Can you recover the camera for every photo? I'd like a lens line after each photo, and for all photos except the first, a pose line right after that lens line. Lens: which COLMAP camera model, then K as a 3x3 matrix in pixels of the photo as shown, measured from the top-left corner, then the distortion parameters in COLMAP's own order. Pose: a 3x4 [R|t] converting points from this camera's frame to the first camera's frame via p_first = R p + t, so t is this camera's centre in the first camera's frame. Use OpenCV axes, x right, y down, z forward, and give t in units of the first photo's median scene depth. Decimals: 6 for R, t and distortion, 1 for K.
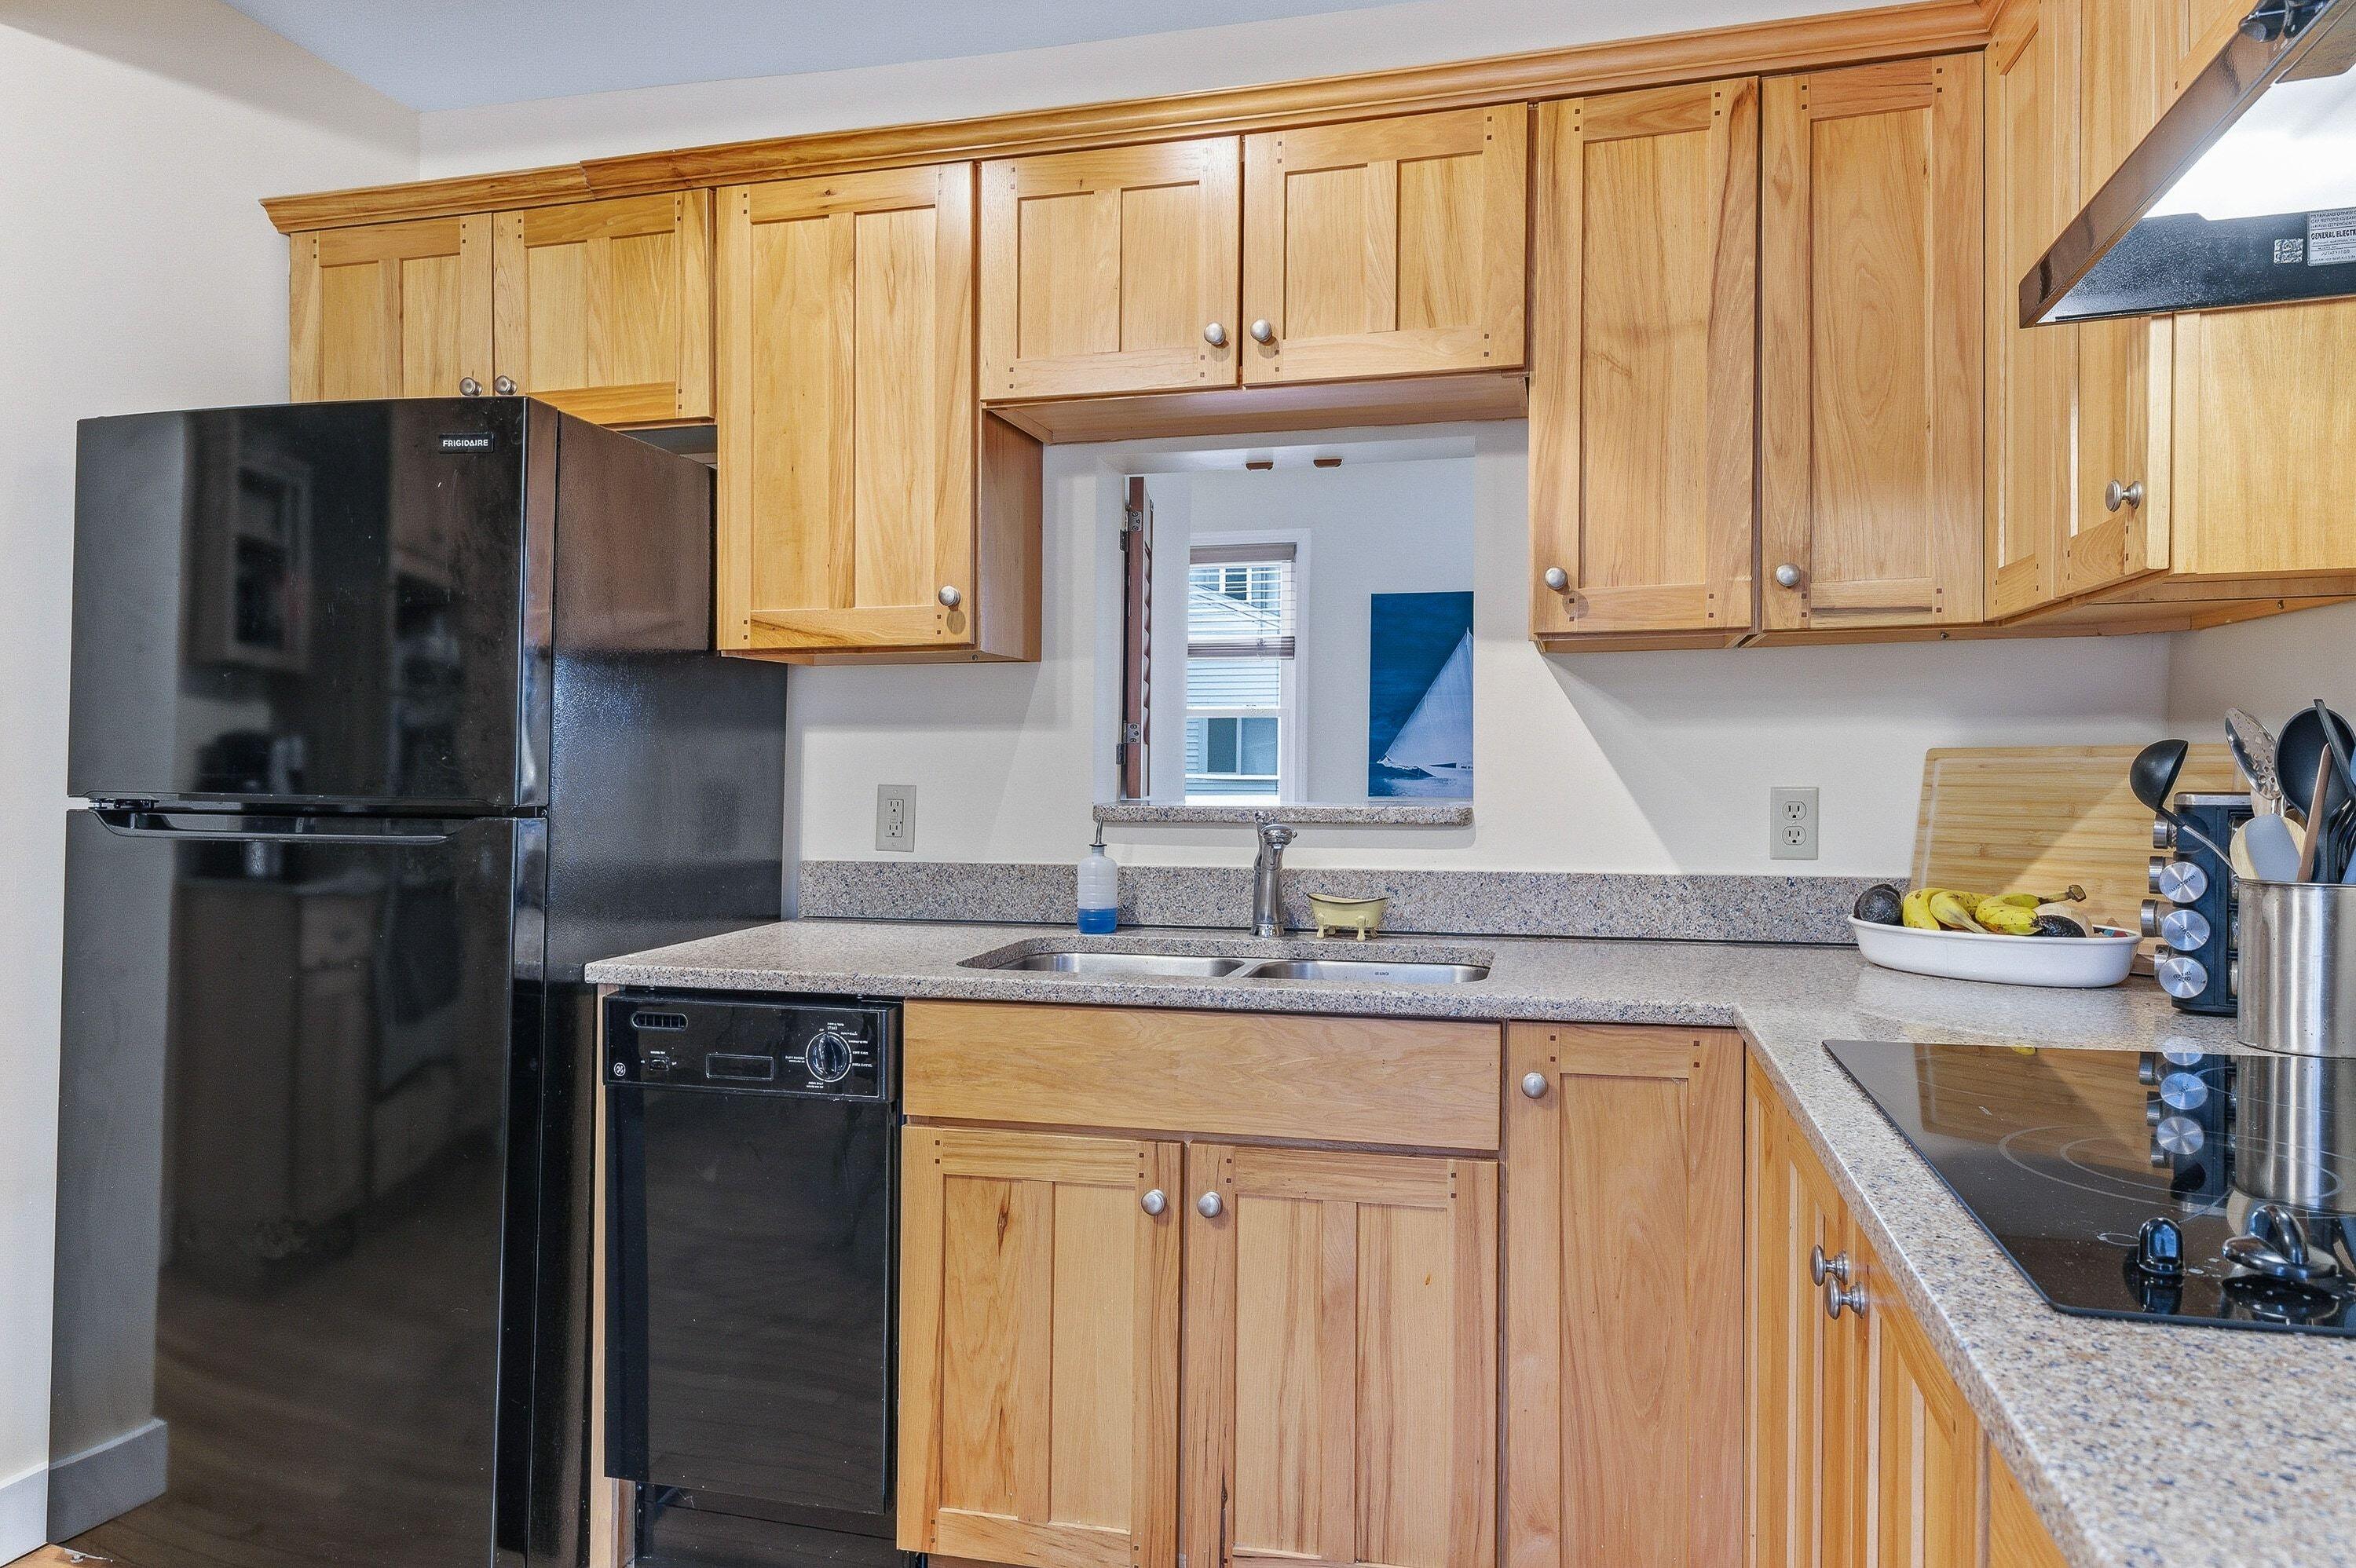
lens RADIAL K [[1477.3, 0, 1179.5], [0, 1477.3, 772.7], [0, 0, 1]] dist [0.008686, -0.007966]
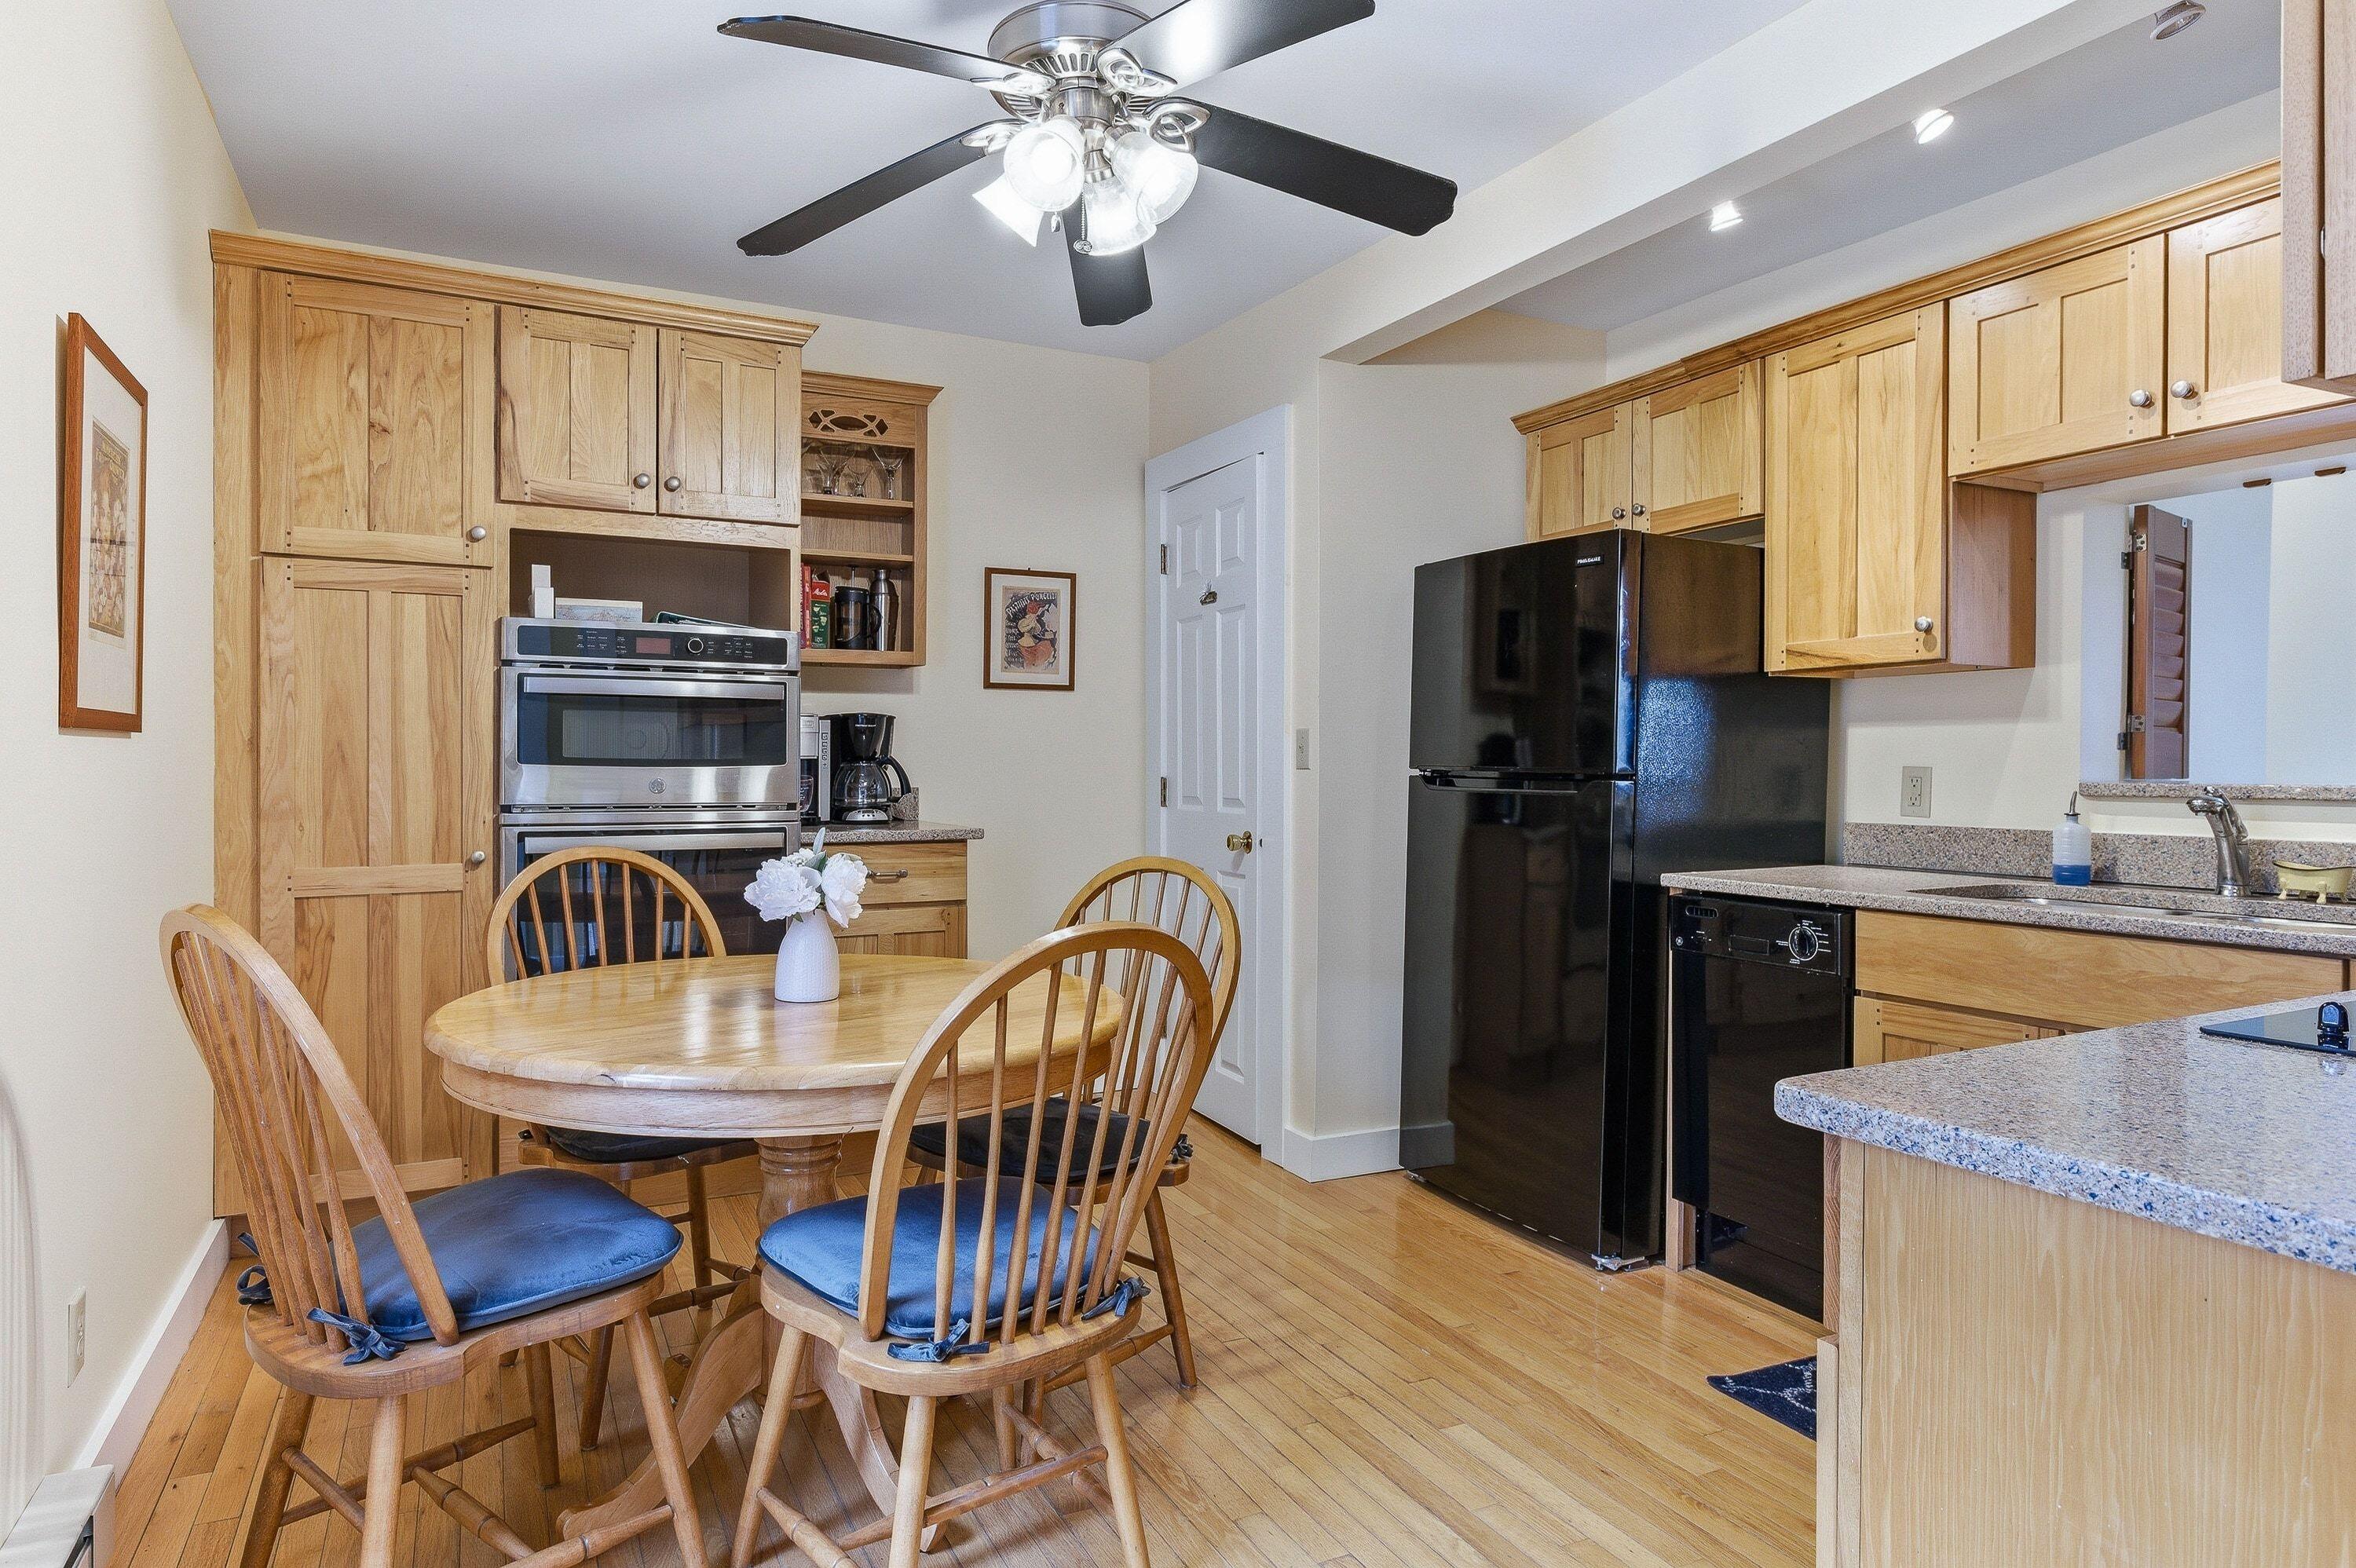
lens RADIAL K [[1297.7, 0, 1178.0], [0, 1297.7, 776.2], [0, 0, 1]] dist [0.002219, 0.000034]
pose [[0.653009, 0.009938, -0.757285, 0.287840], [-0.008074, 0.999948, 0.006161, 0.017265], [0.757308, 0.002091, 0.653055, -0.282801]]
